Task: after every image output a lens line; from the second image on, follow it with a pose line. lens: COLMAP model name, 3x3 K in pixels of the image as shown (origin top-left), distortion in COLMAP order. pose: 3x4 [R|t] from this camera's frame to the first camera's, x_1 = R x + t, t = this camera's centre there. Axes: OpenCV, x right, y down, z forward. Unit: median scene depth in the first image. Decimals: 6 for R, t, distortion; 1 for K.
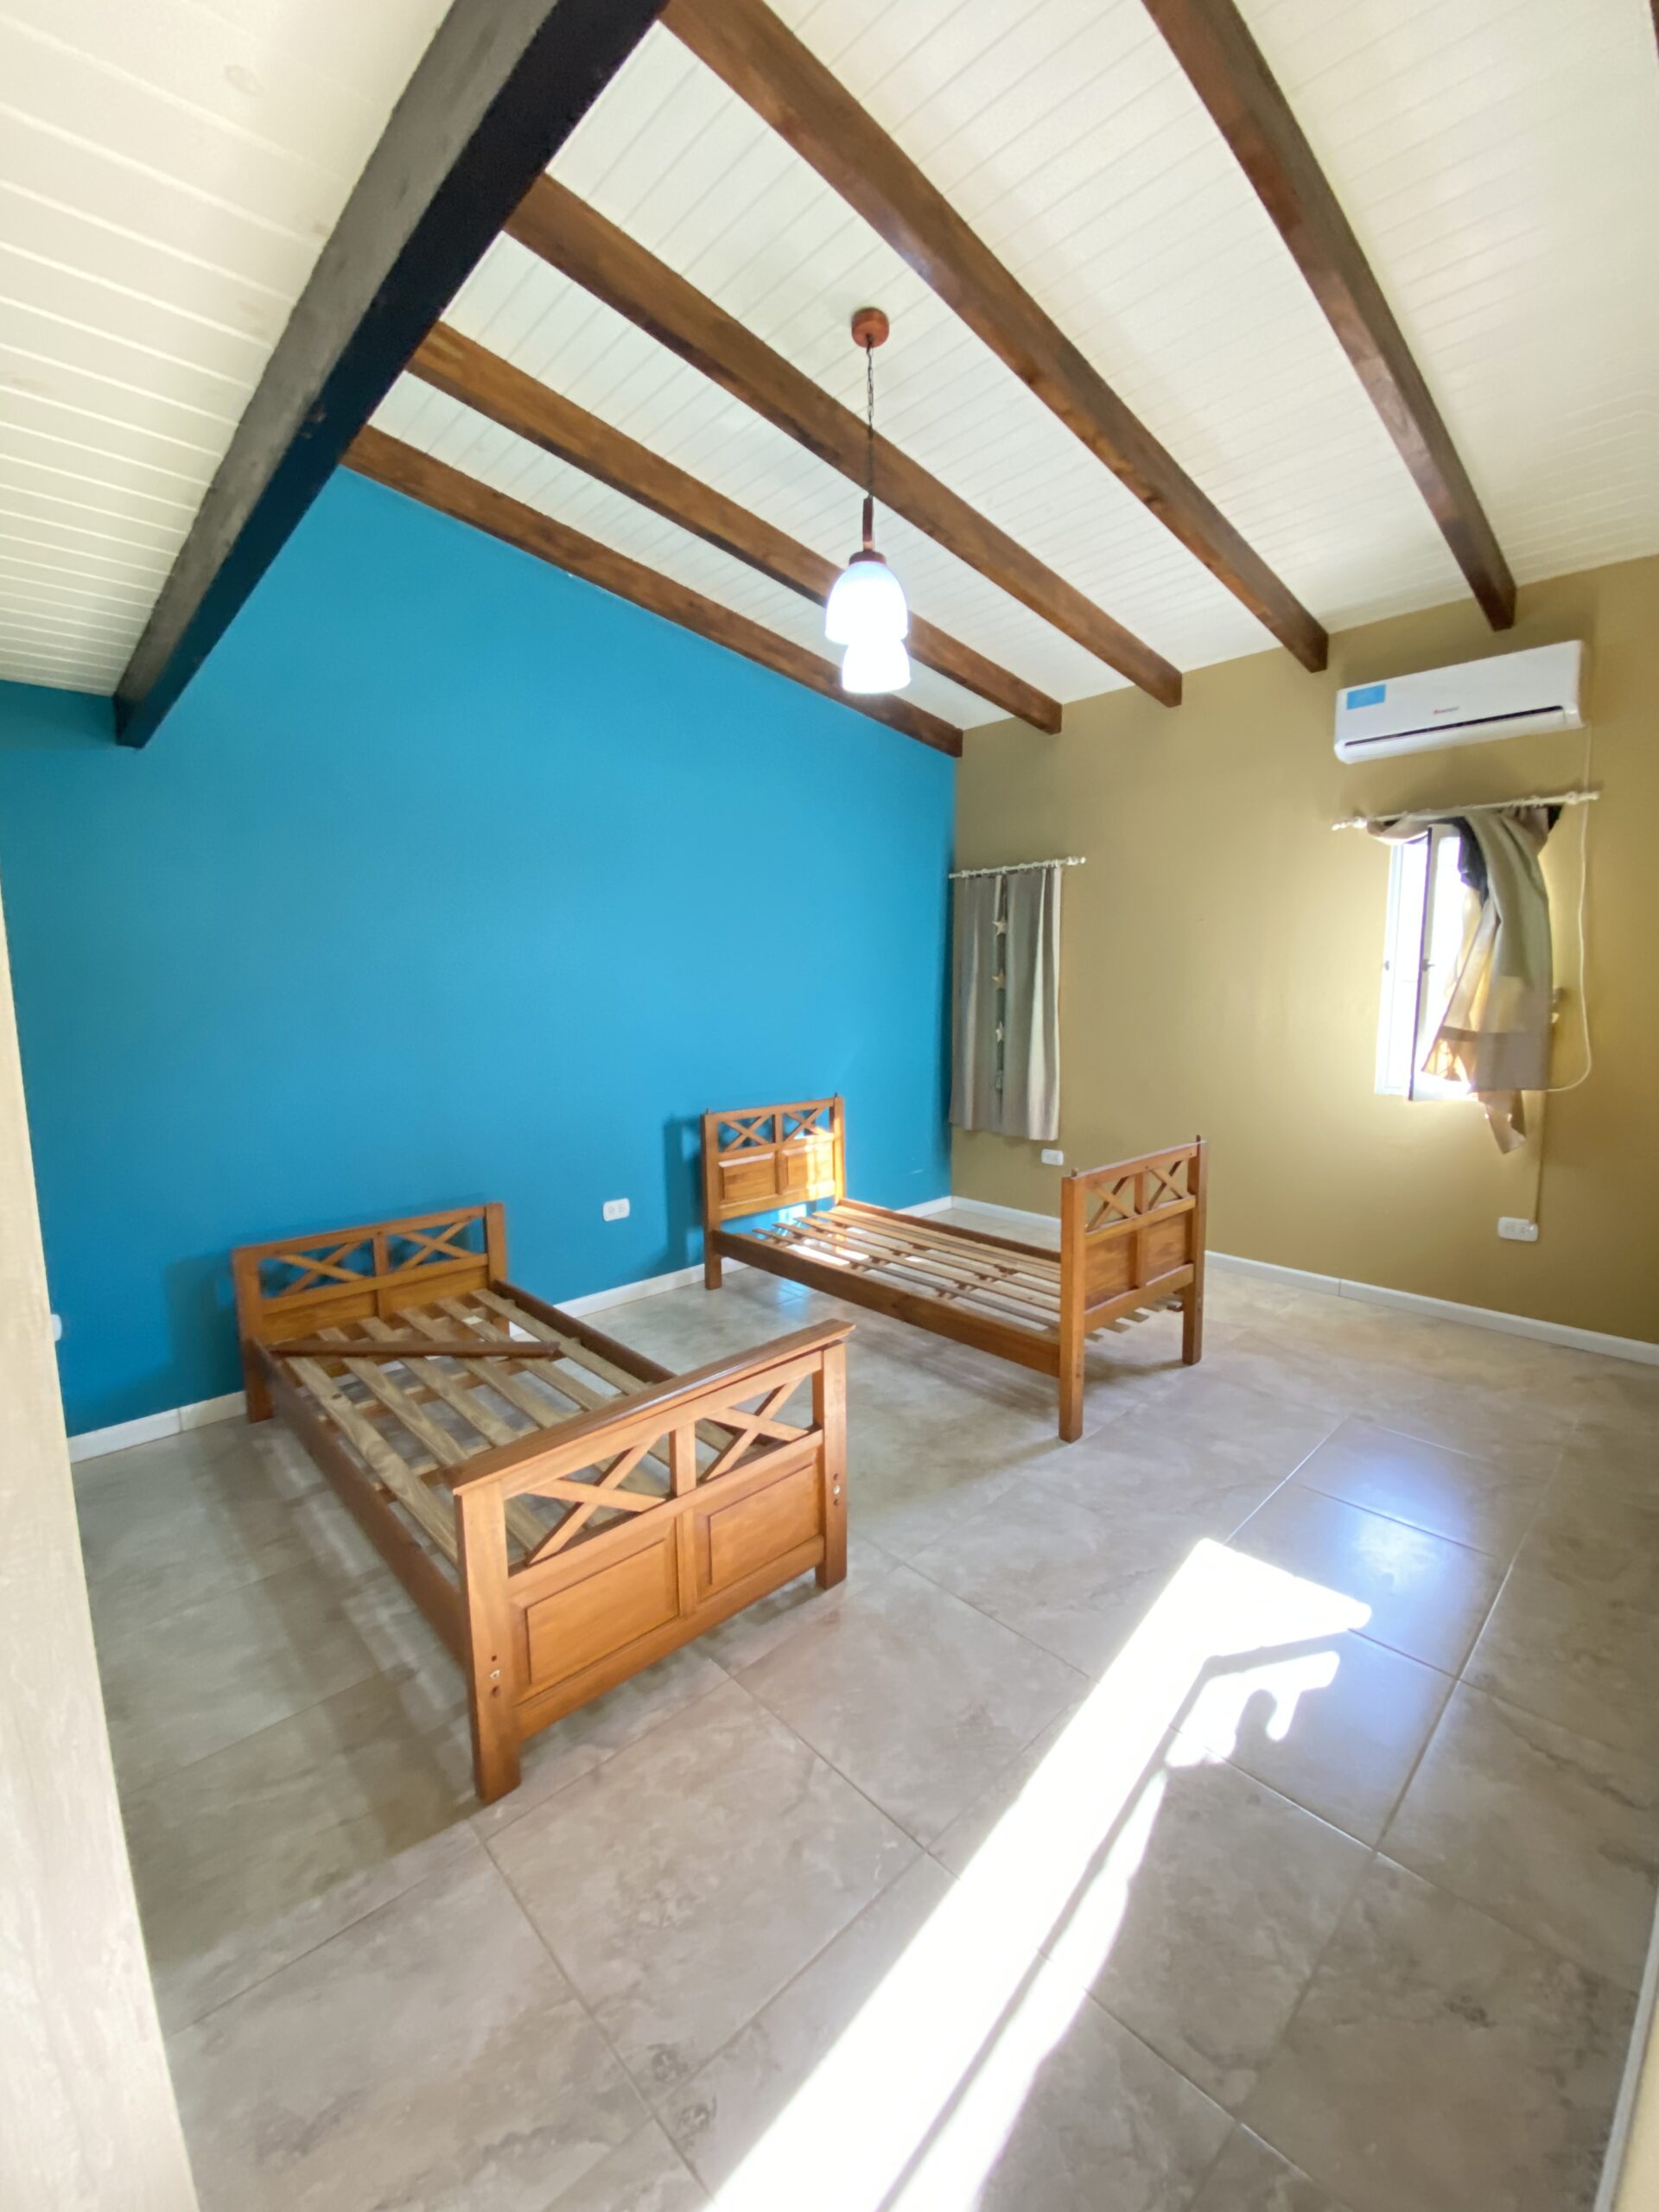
lens RADIAL K [[895.6, 0, 834.5], [0, 895.6, 1104.5], [0, 0, 1]] dist [0.043062, -0.036164]
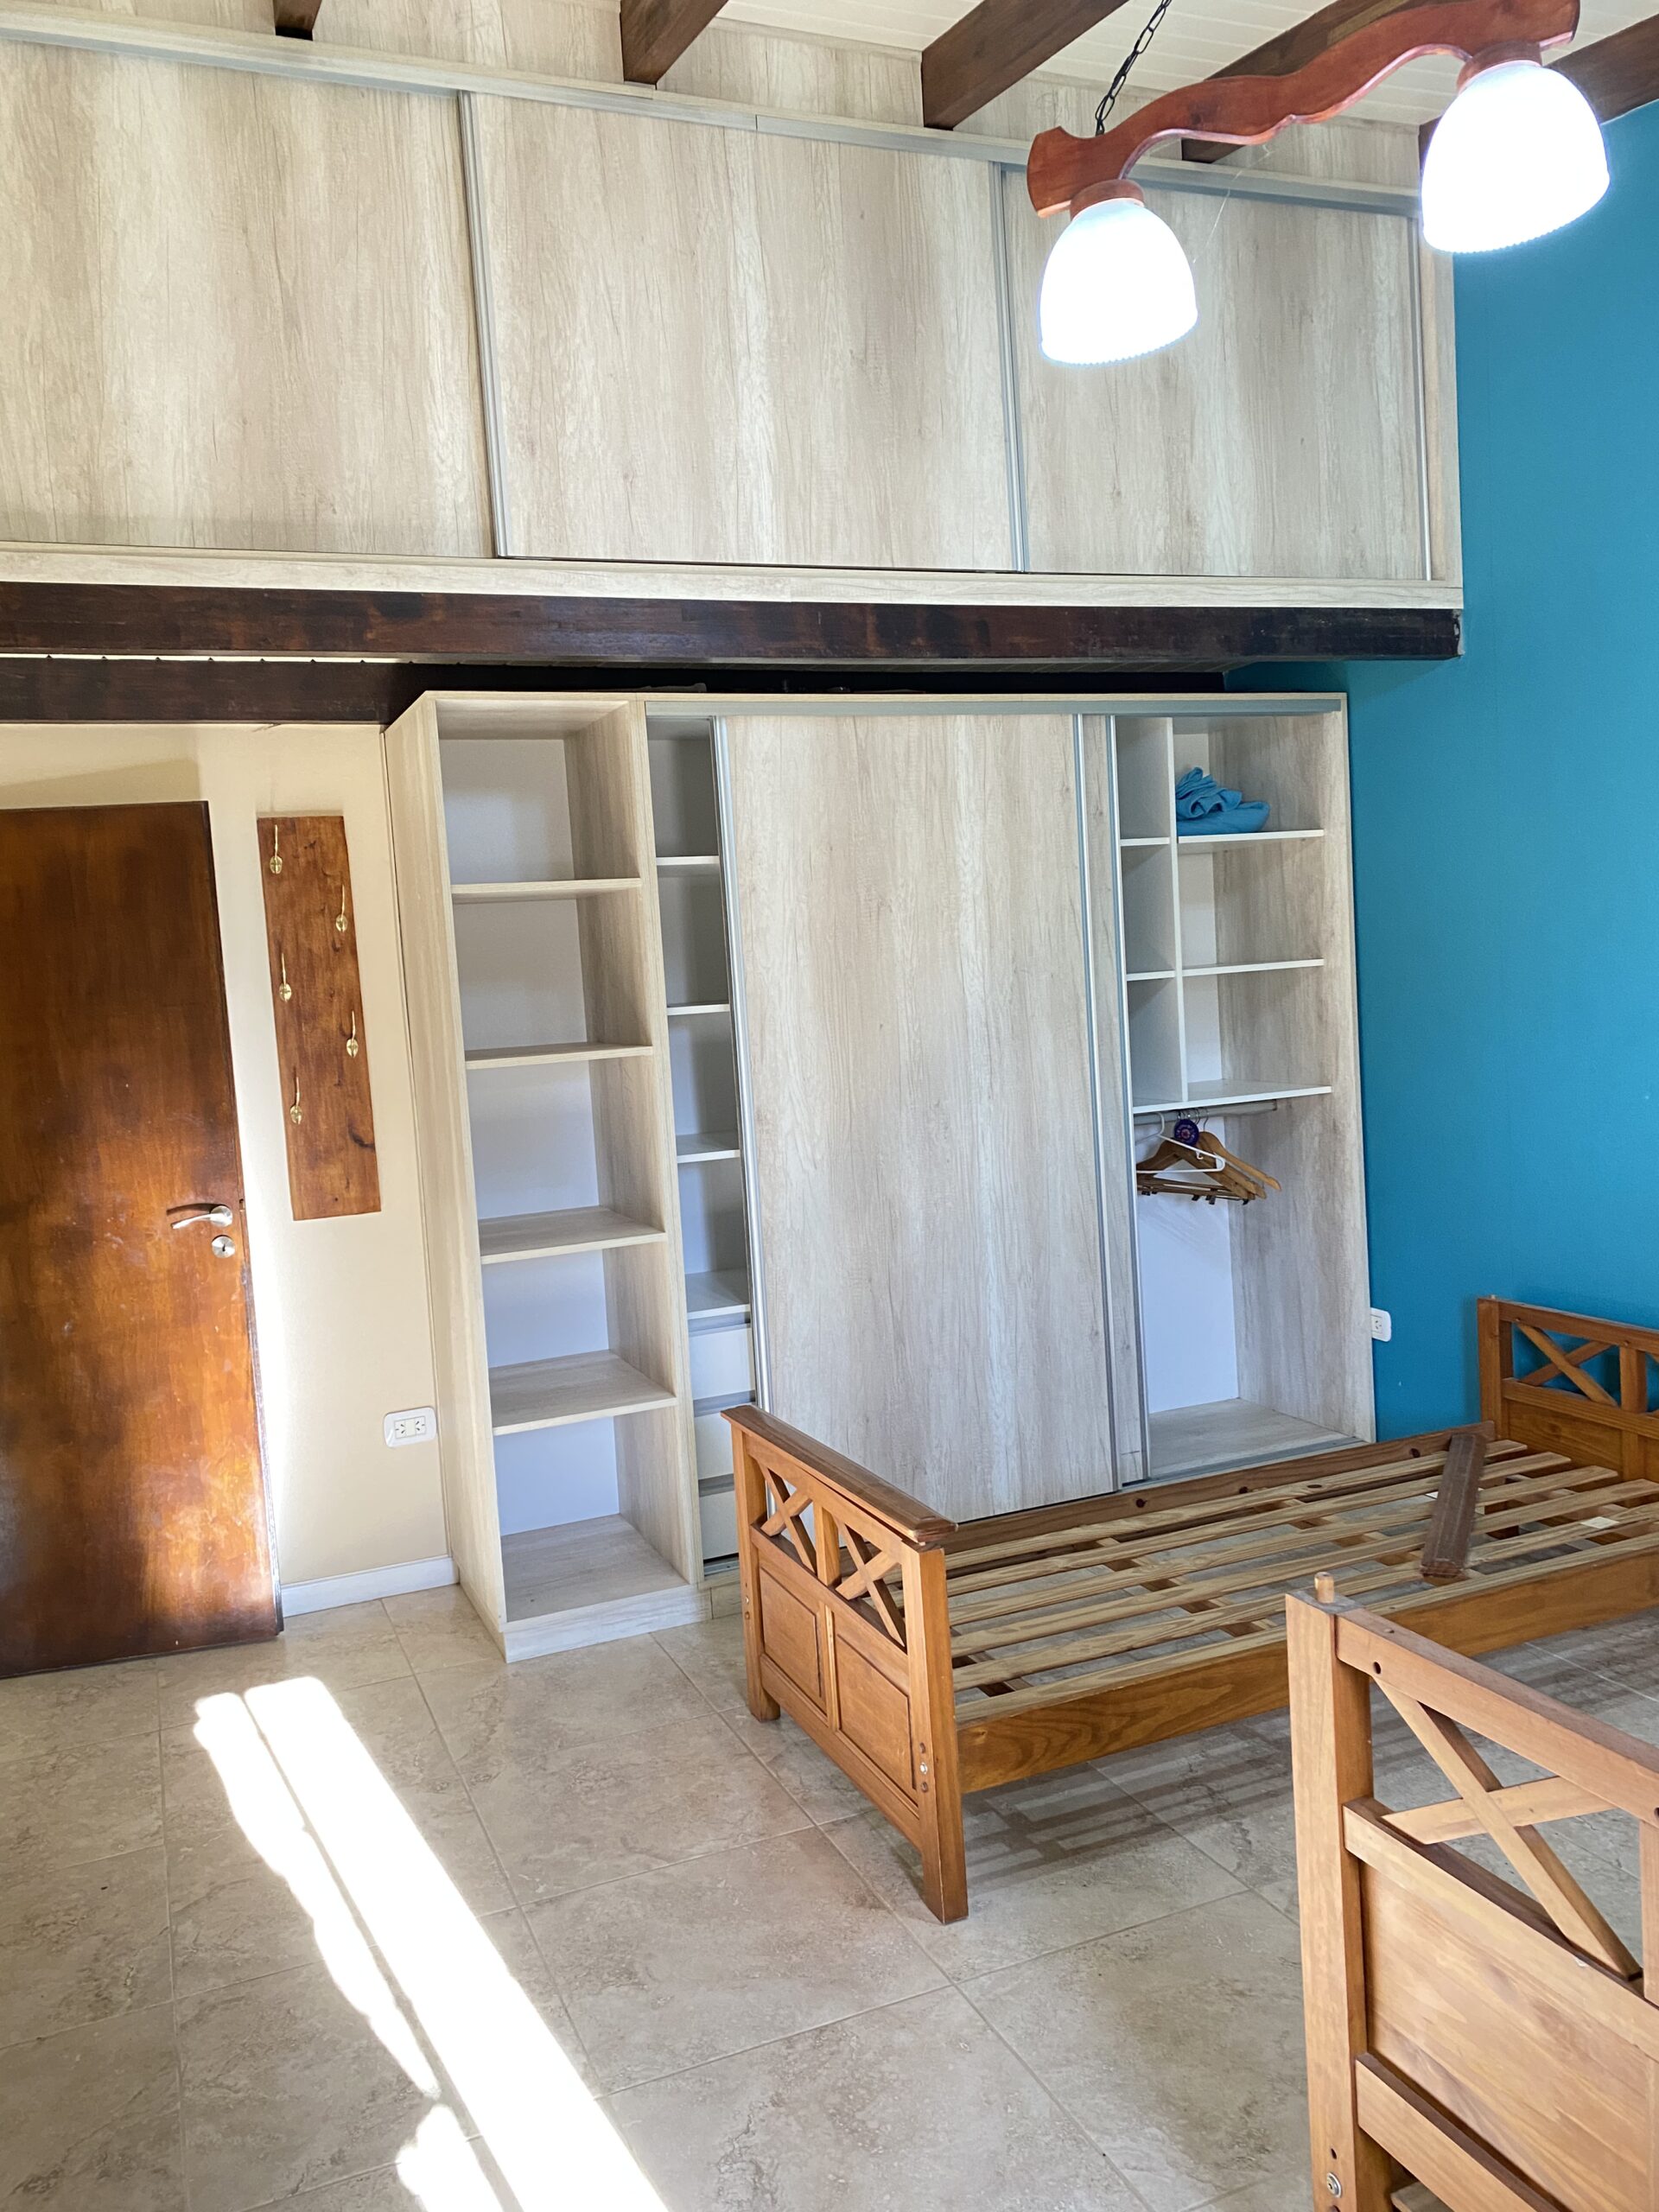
lens RADIAL K [[1692.9, 0, 815.3], [0, 1692.9, 1101.4], [0, 0, 1]] dist [0.044921, -0.049737]
pose [[-0.367341, 0.099724, -0.924725, 1.313399], [-0.055589, 0.990104, 0.128858, -0.241580], [0.928424, 0.098739, -0.358162, 1.535752]]
